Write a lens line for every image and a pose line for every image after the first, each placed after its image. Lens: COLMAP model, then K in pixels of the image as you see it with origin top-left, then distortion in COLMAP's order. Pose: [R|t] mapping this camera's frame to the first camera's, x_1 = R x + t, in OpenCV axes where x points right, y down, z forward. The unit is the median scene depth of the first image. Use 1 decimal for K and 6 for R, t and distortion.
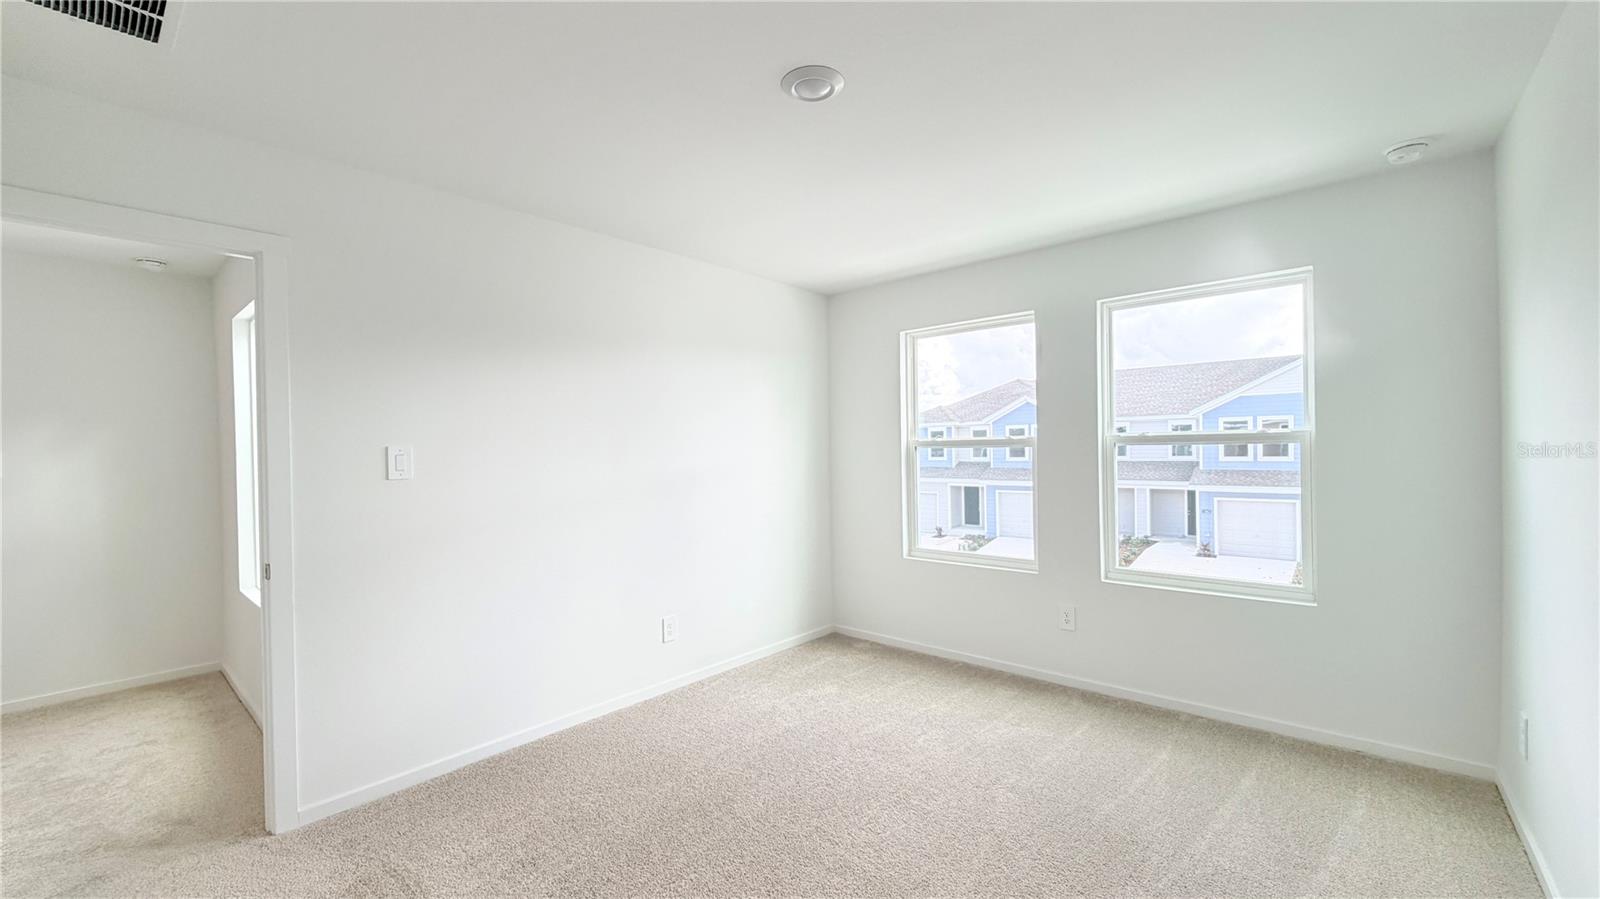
lens RADIAL K [[641.3, 0, 799.1], [0, 641.3, 466.5], [0, 0, 1]] dist [-0.000838, 0.000684]
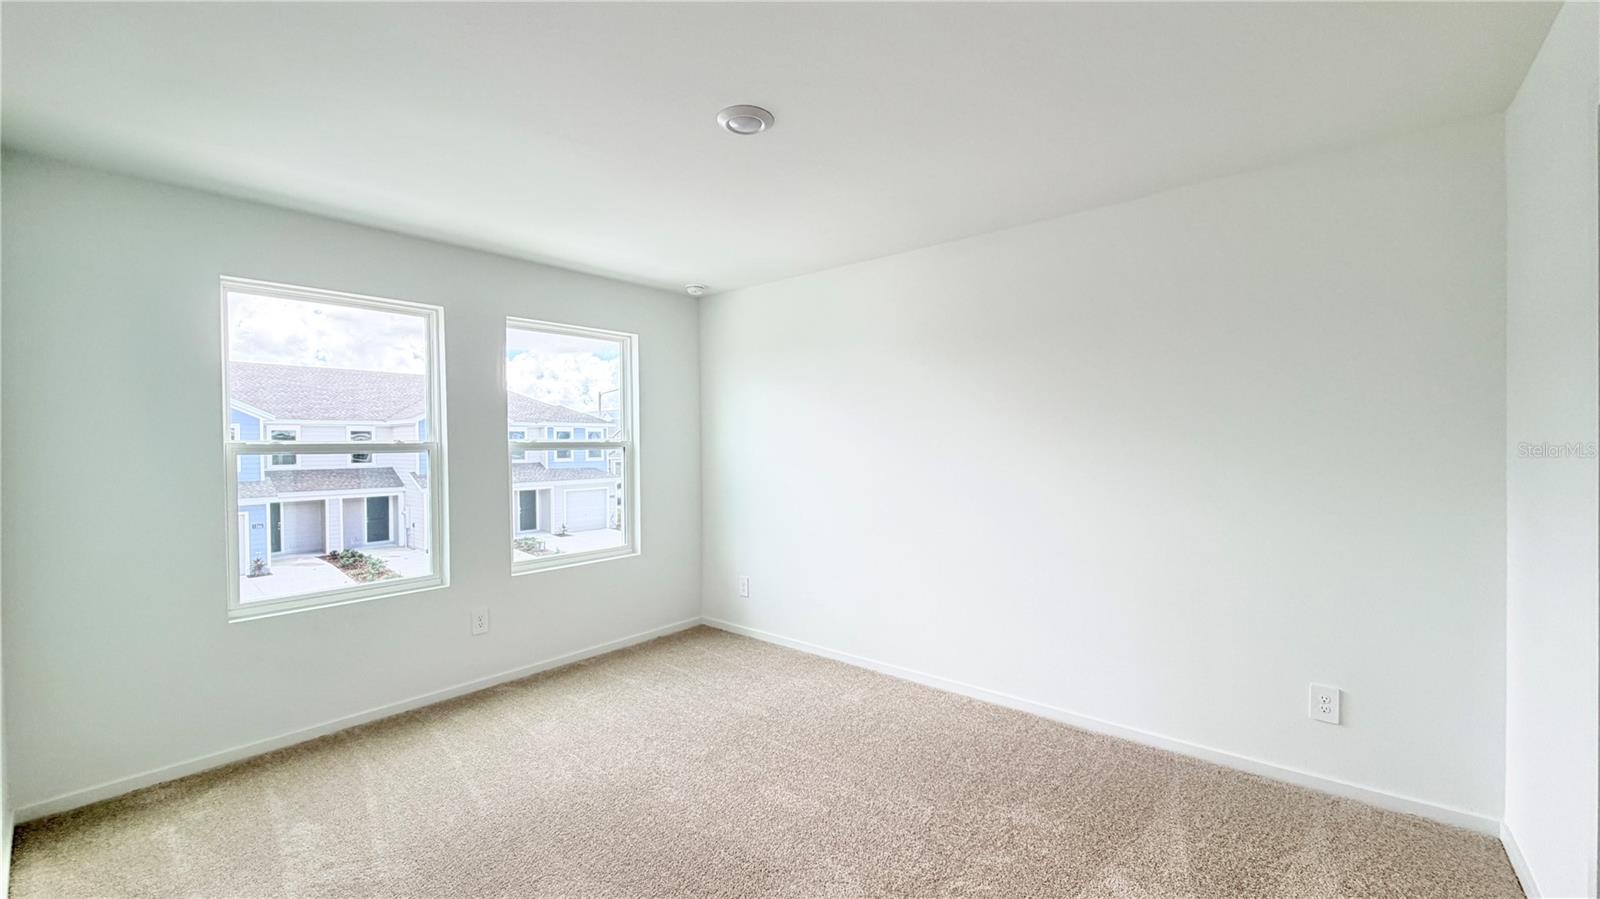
lens RADIAL K [[641.3, 0, 784.5], [0, 641.3, 459.7], [0, 0, 1]] dist [-0.000838, 0.000684]
pose [[-0.009677, -0.007419, 0.999926, -0.622260], [0.040898, 0.999133, 0.007809, -0.005468], [-0.999116, 0.040971, -0.009365, 0.551061]]
